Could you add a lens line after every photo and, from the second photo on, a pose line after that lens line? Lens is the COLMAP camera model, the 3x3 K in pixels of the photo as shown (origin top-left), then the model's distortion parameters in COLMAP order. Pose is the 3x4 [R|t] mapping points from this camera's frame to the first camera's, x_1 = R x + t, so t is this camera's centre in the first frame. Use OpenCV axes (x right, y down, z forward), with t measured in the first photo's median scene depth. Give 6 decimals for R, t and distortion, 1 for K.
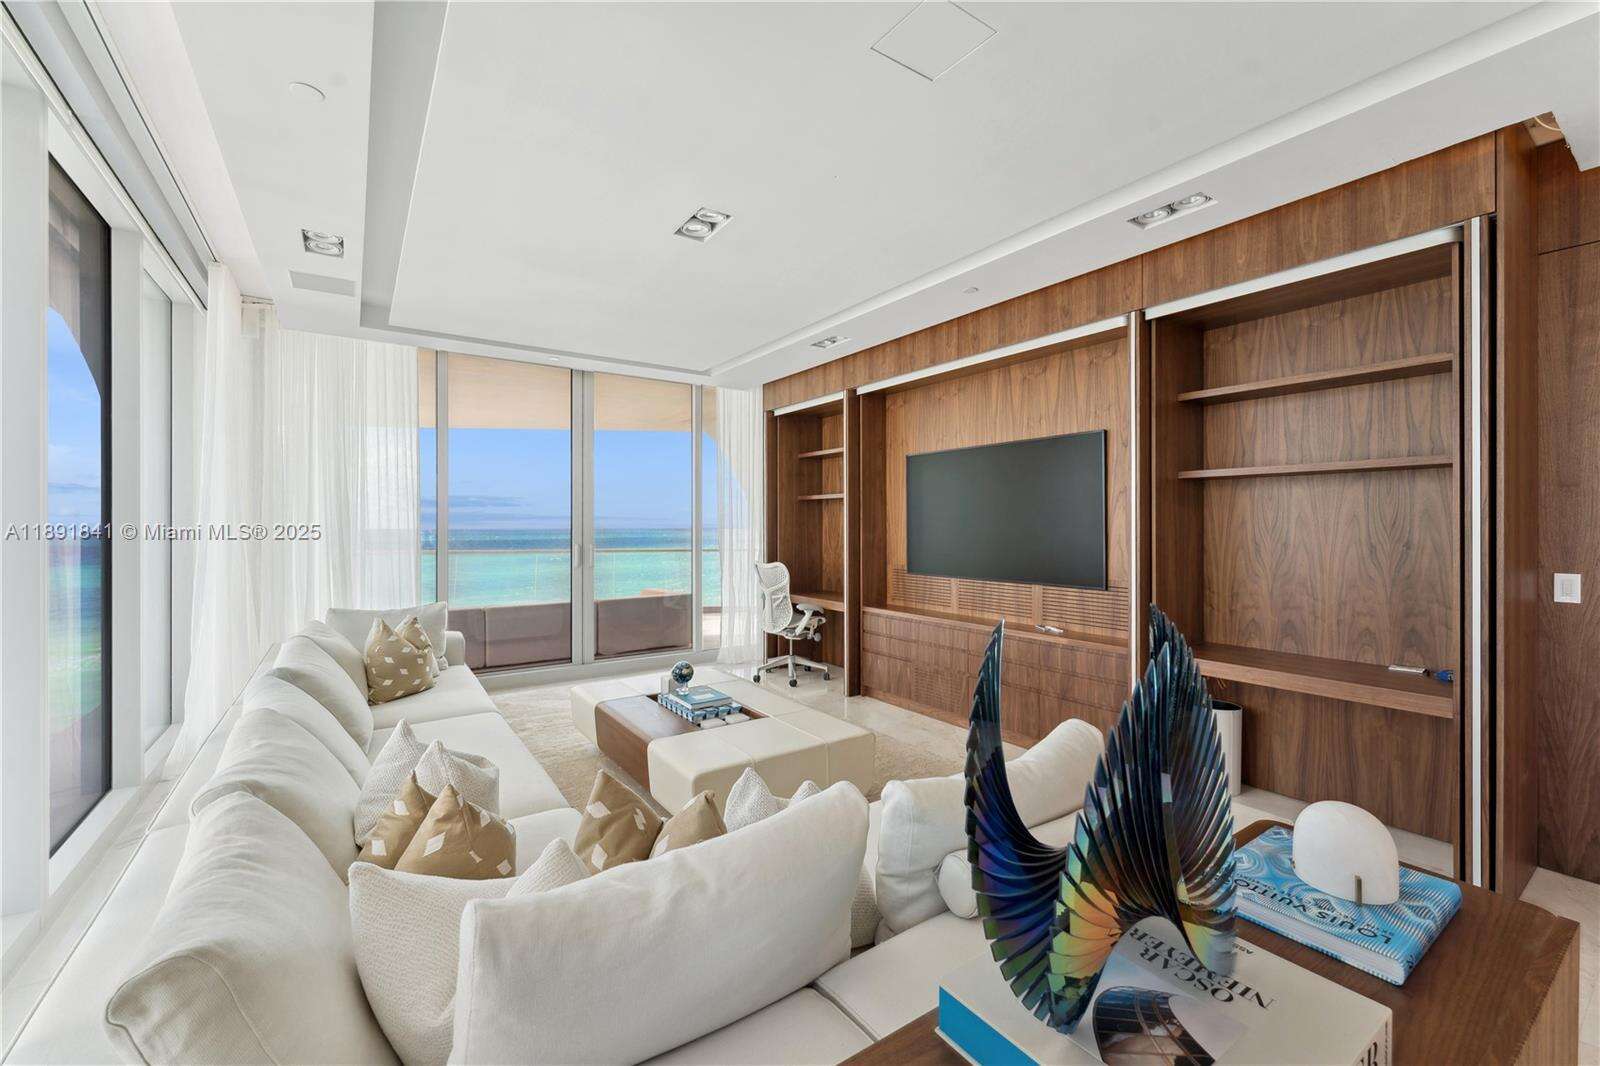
lens RADIAL K [[653.4, 0, 774.9], [0, 653.4, 532.1], [0, 0, 1]] dist [-0.000223, -0.000026]
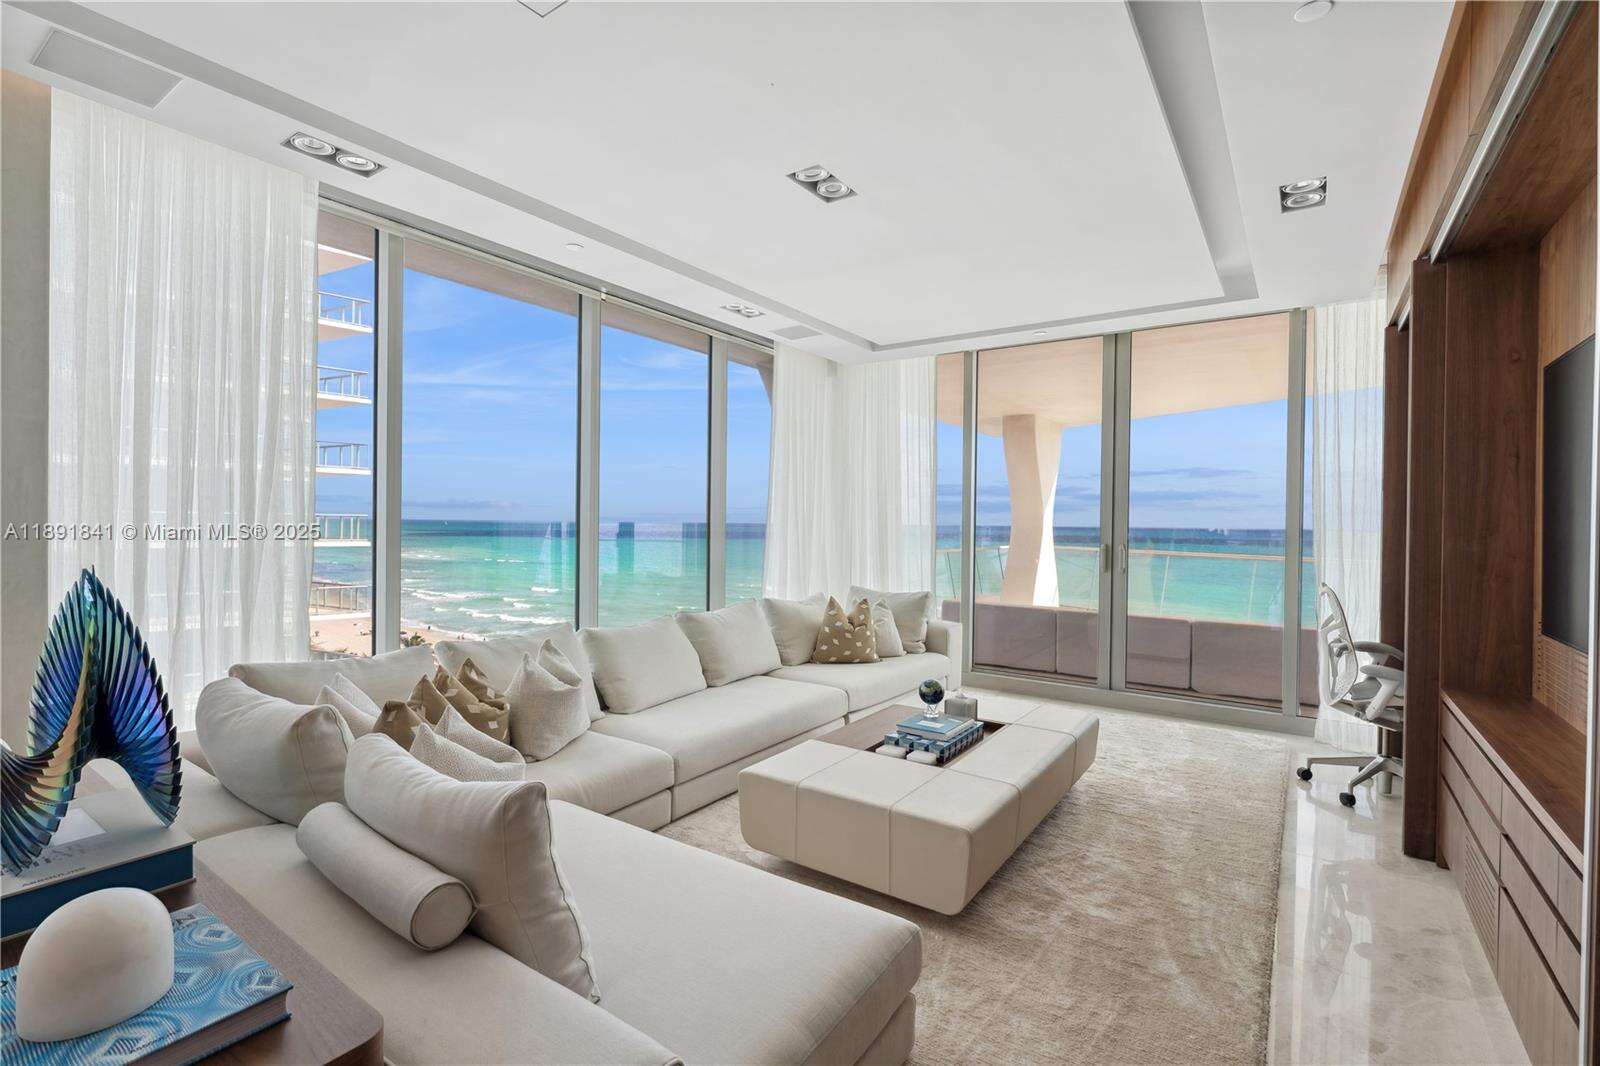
lens RADIAL K [[723.5, 0, 799.4], [0, 723.5, 524.6], [0, 0, 1]] dist [0.000219, 0.000006]
pose [[0.347386, 0.013512, -0.937625, 0.659260], [-0.014405, 0.999855, 0.009072, -0.012292], [0.937612, 0.010355, 0.347530, 0.478532]]
